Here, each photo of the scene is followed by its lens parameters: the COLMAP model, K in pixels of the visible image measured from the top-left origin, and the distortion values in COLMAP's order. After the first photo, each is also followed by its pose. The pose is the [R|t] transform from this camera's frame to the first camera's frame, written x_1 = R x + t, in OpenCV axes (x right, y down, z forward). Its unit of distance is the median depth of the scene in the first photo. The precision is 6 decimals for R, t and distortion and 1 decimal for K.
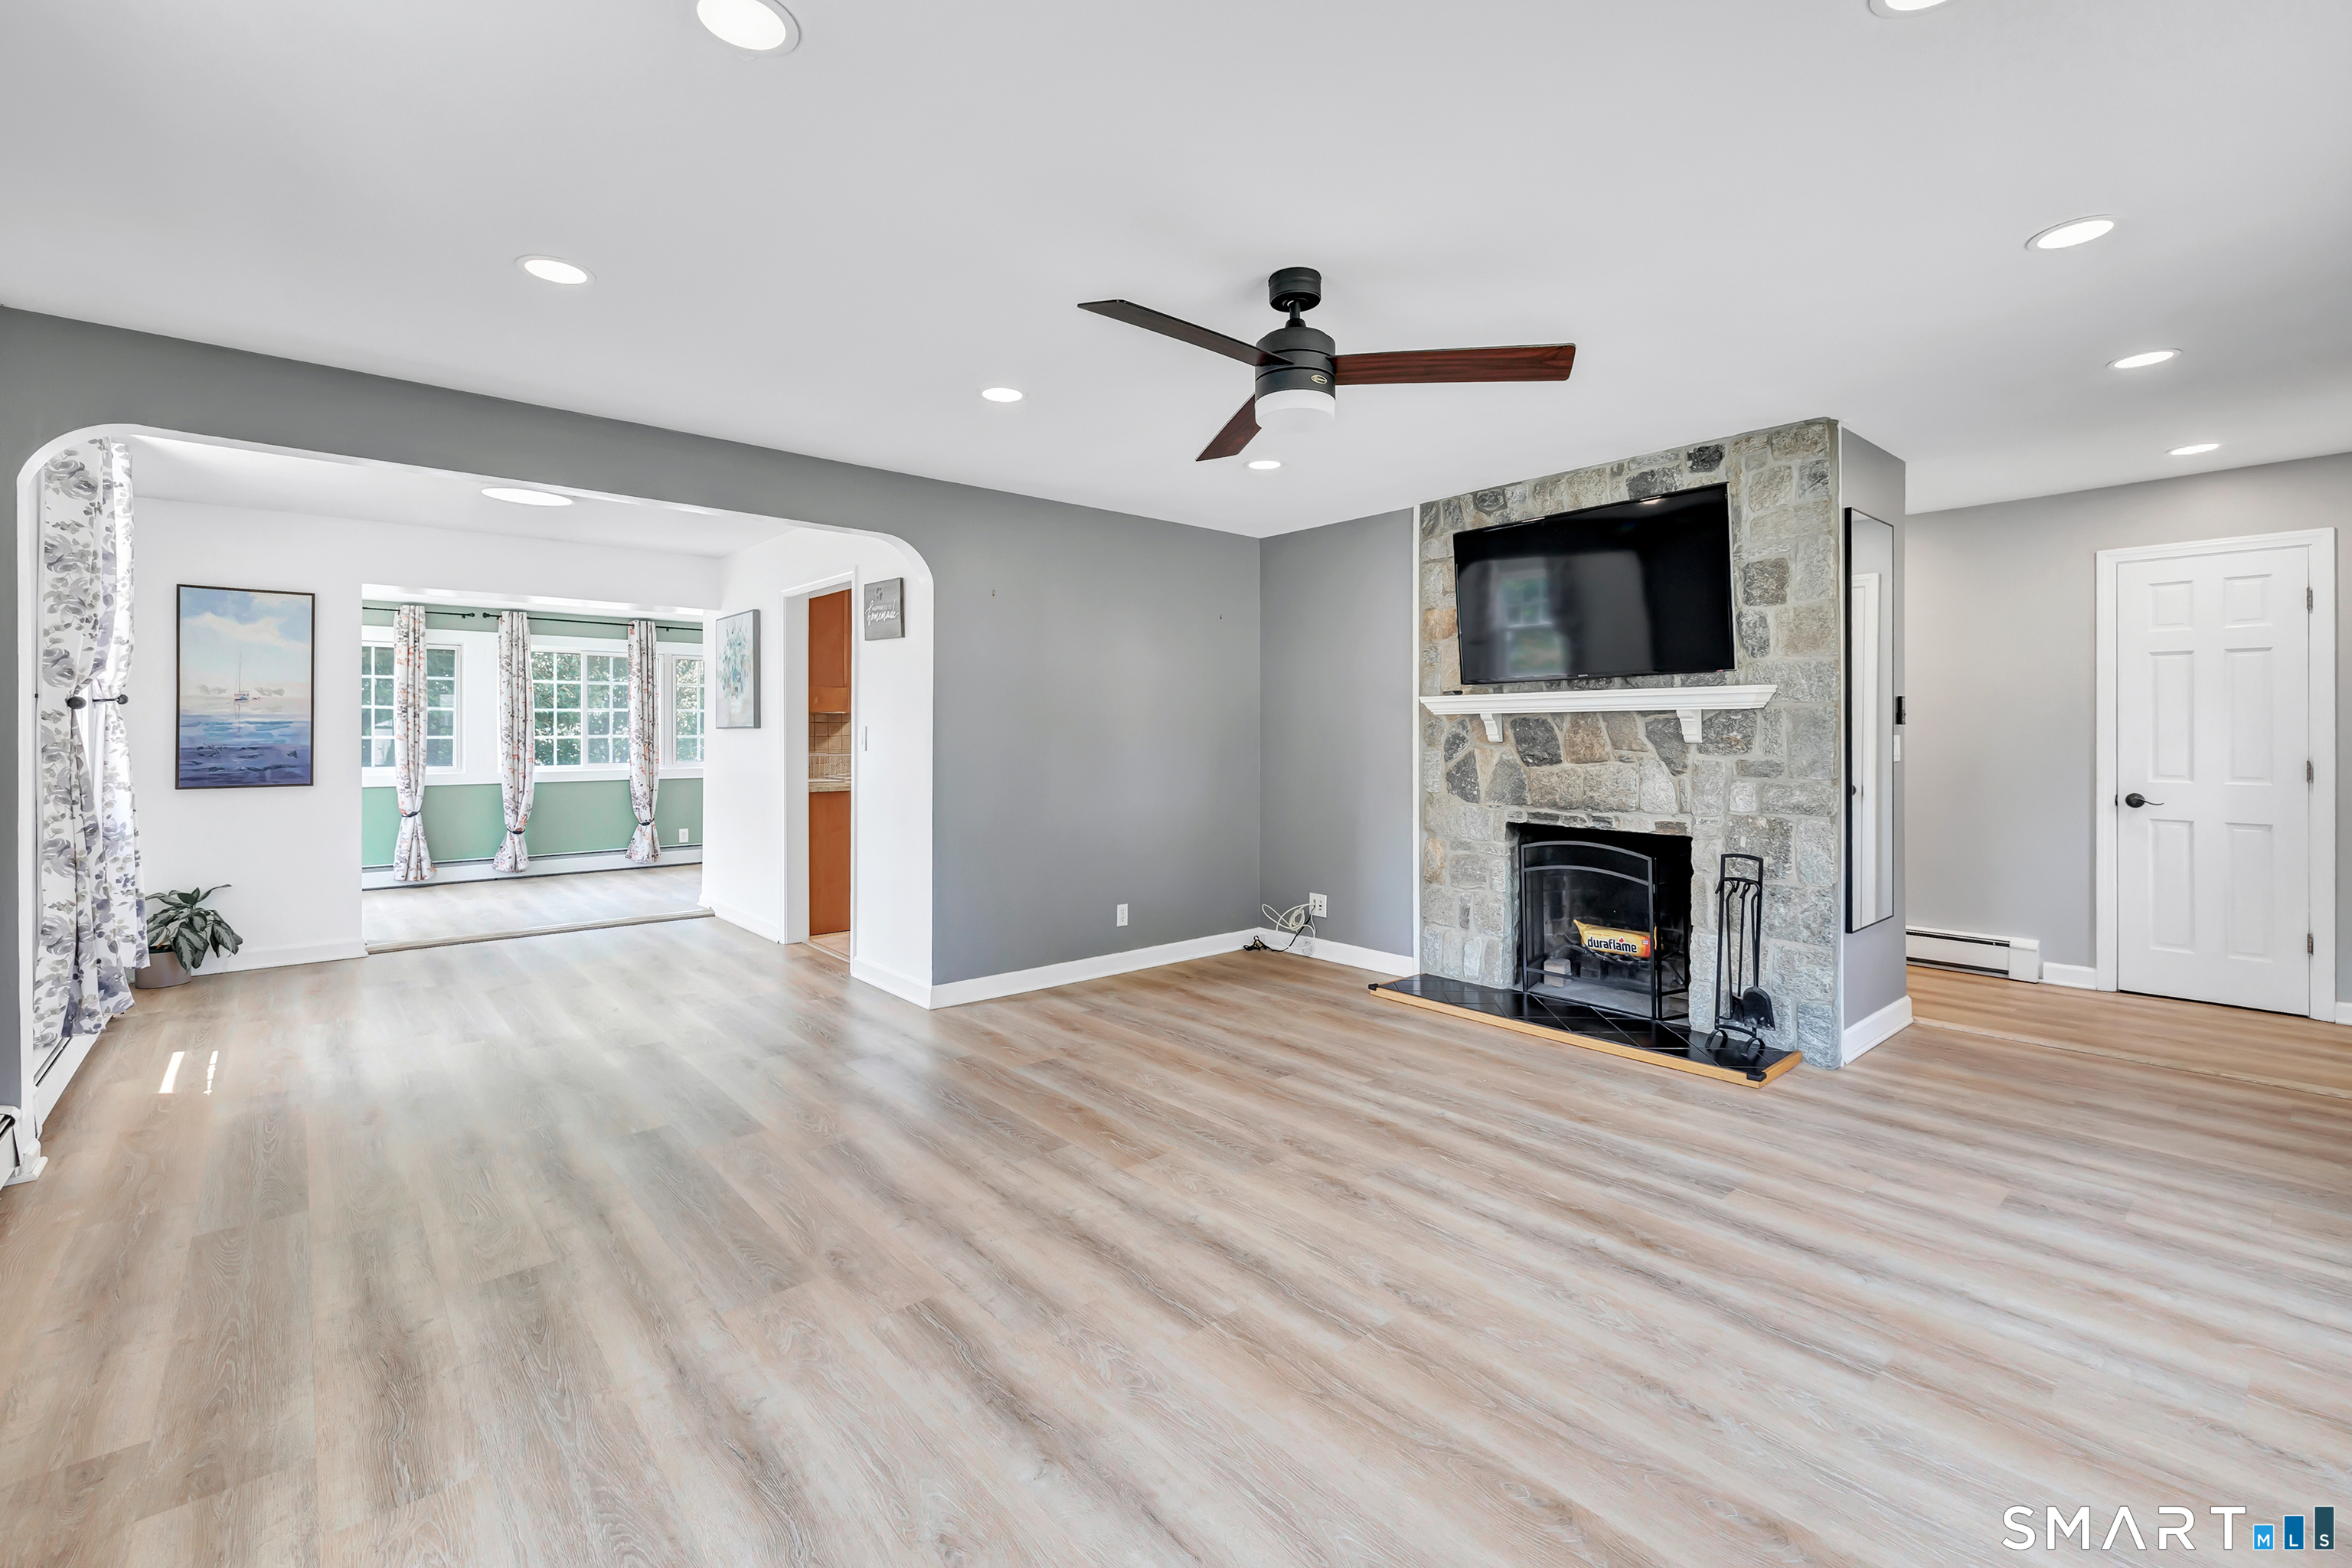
lens RADIAL K [[1086.5, 0, 1242.9], [0, 1086.5, 740.4], [0, 0, 1]] dist [0.001970, -0.000071]
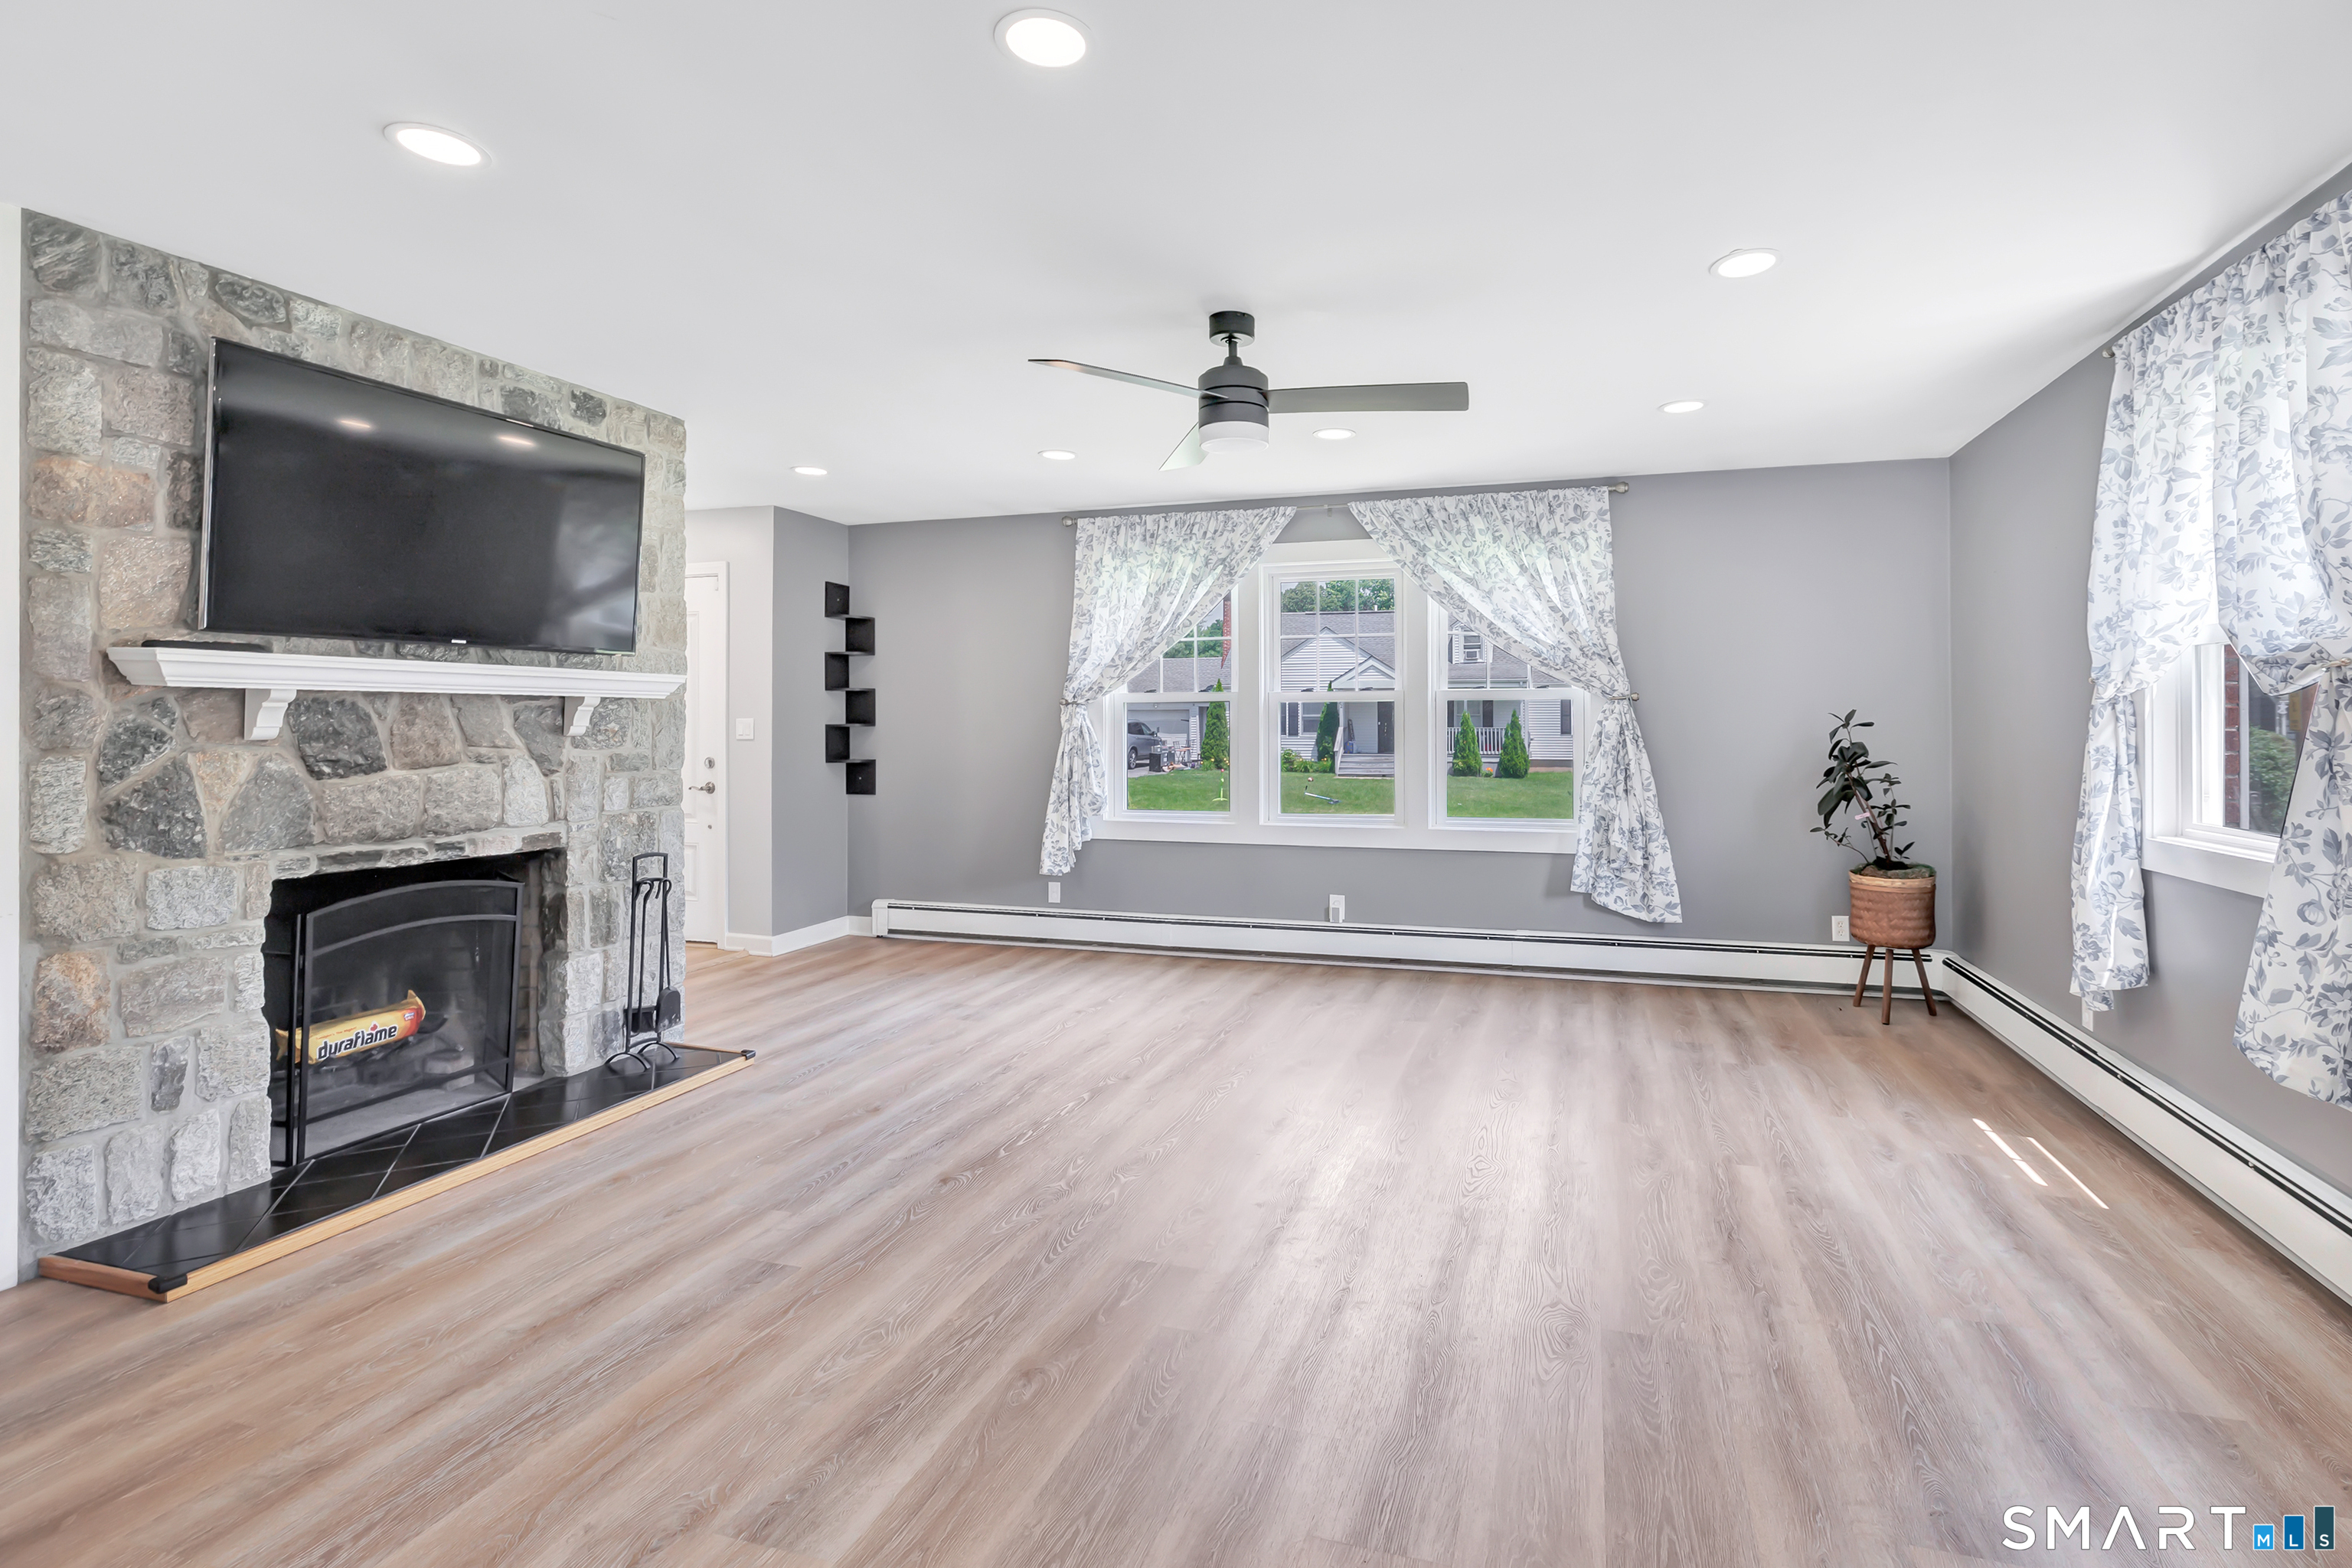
lens RADIAL K [[1086.5, 0, 1253.2], [0, 1086.5, 717.8], [0, 0, 1]] dist [0.001970, -0.000071]
pose [[-0.516136, 0.007396, 0.856475, -0.580856], [0.008584, 0.999957, -0.003463, -0.004150], [-0.856464, 0.005565, -0.516177, 0.977527]]
